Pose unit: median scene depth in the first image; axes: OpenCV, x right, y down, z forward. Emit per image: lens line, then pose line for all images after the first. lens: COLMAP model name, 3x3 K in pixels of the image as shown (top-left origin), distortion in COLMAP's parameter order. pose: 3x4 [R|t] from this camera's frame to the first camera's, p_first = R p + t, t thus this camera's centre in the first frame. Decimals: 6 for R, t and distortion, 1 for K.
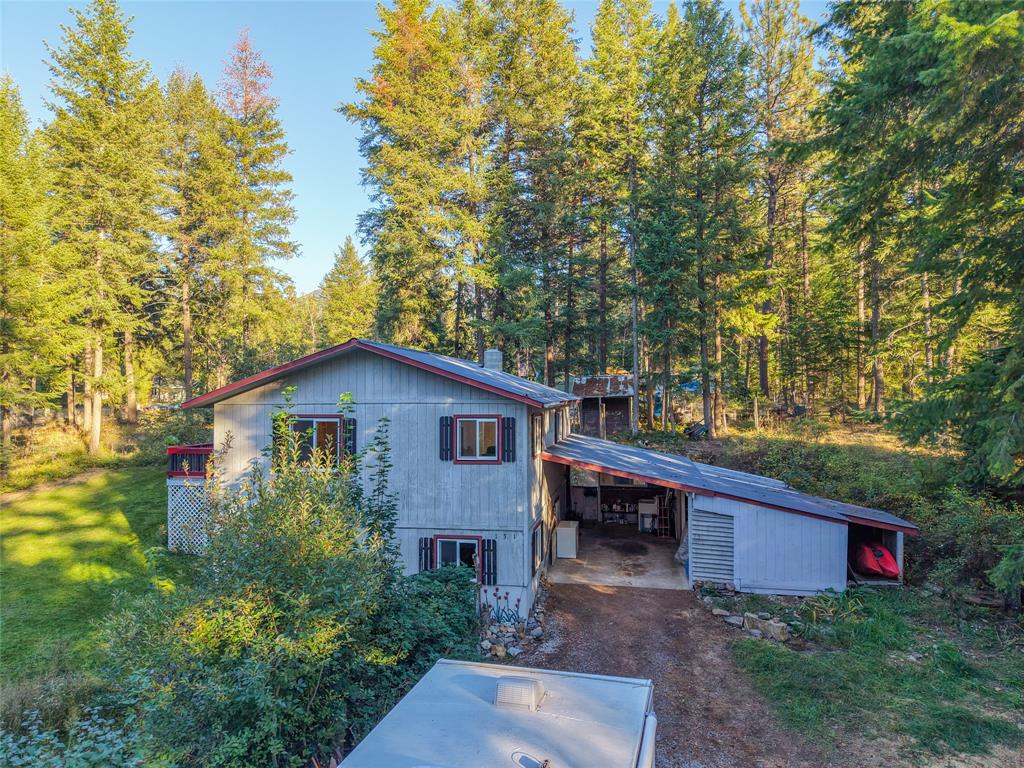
lens RADIAL K [[678.4, 0, 512.0], [0, 678.4, 384.0], [0, 0, 1]] dist [0.030608, -0.025350]
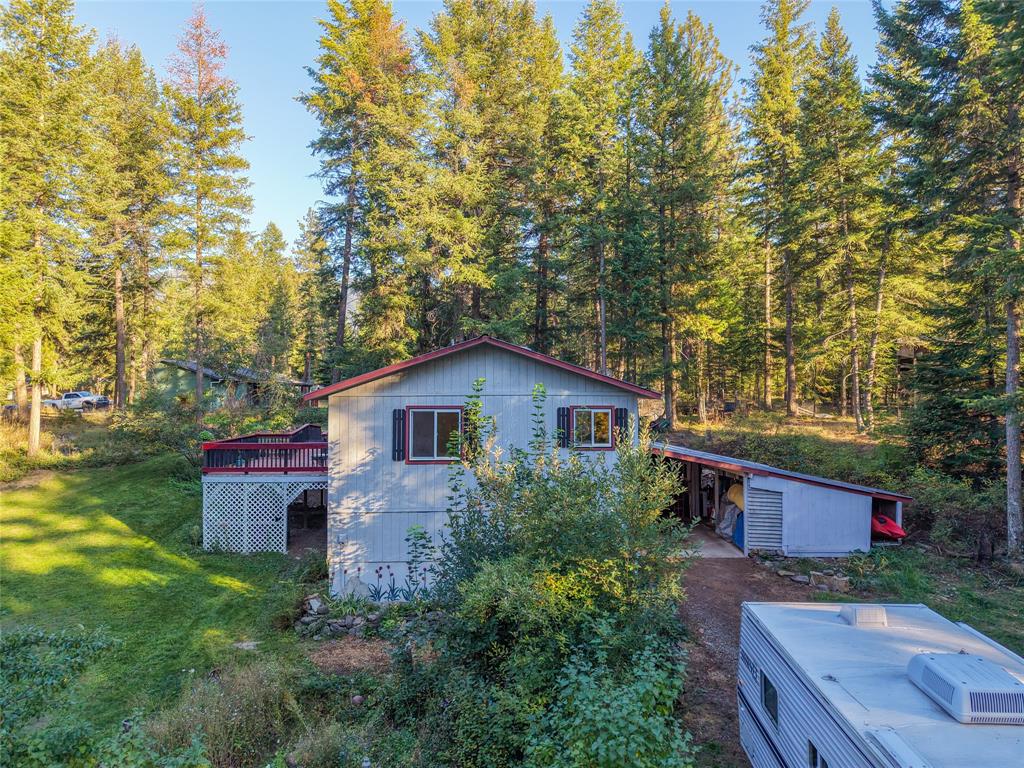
lens RADIAL K [[678.4, 0, 512.0], [0, 678.4, 384.0], [0, 0, 1]] dist [0.030608, -0.025350]
pose [[0.976387, 0.004947, 0.215971, -0.383251], [-0.005046, 0.999987, -0.000091, 0.009812], [-0.215969, -0.001000, 0.976400, -0.044357]]
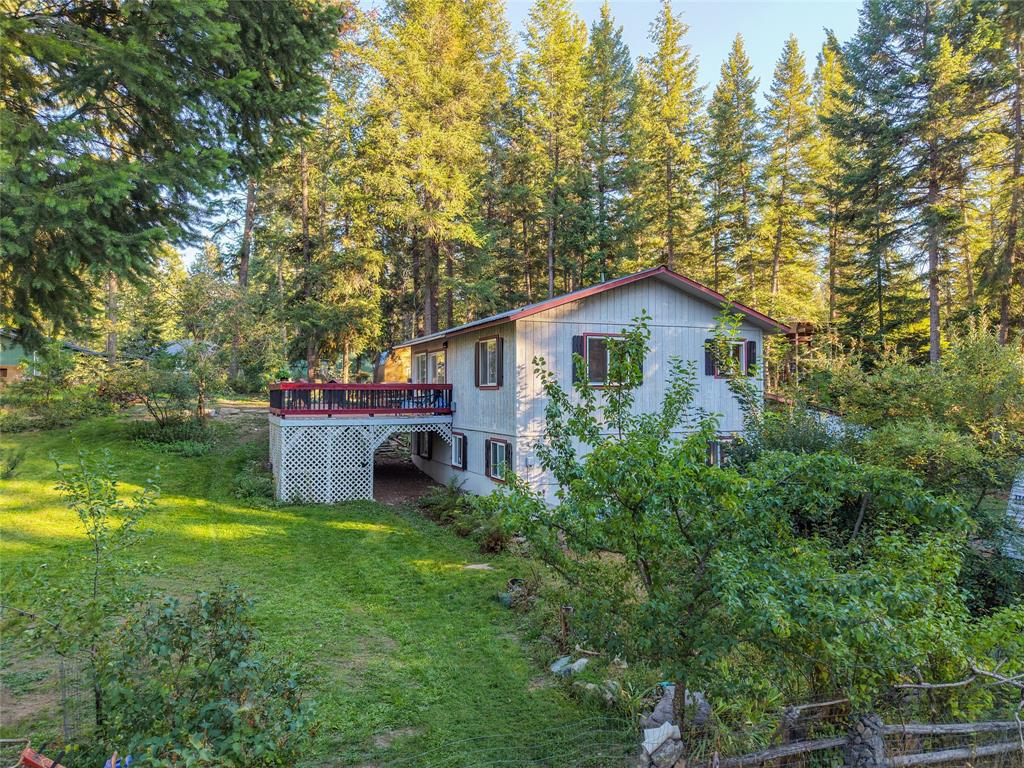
lens RADIAL K [[678.4, 0, 512.0], [0, 678.4, 384.0], [0, 0, 1]] dist [0.030608, -0.025350]
pose [[0.839749, 0.010415, 0.542874, -0.970687], [-0.010956, 0.999937, -0.002237, 0.124782], [-0.542864, -0.004069, 0.839811, 0.159130]]
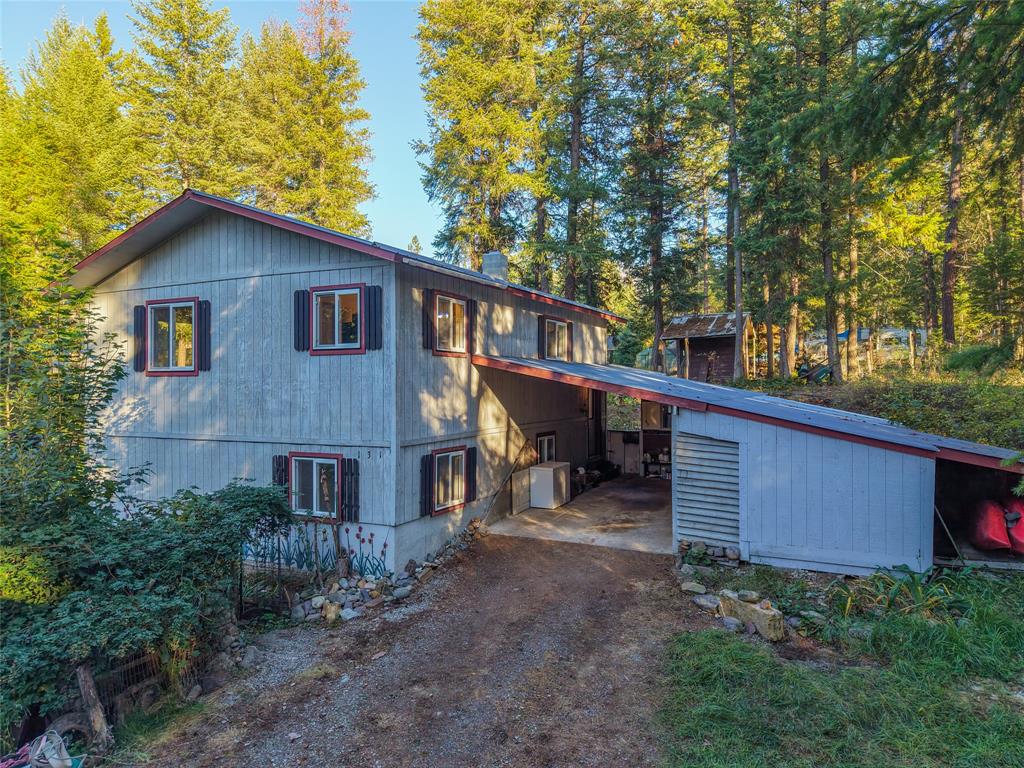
lens RADIAL K [[678.4, 0, 512.0], [0, 678.4, 384.0], [0, 0, 1]] dist [0.030608, -0.025350]
pose [[0.960634, -0.000788, -0.277817, 0.298142], [0.005051, 0.999880, 0.014630, 0.128263], [0.277772, -0.015458, 0.960523, 0.330955]]
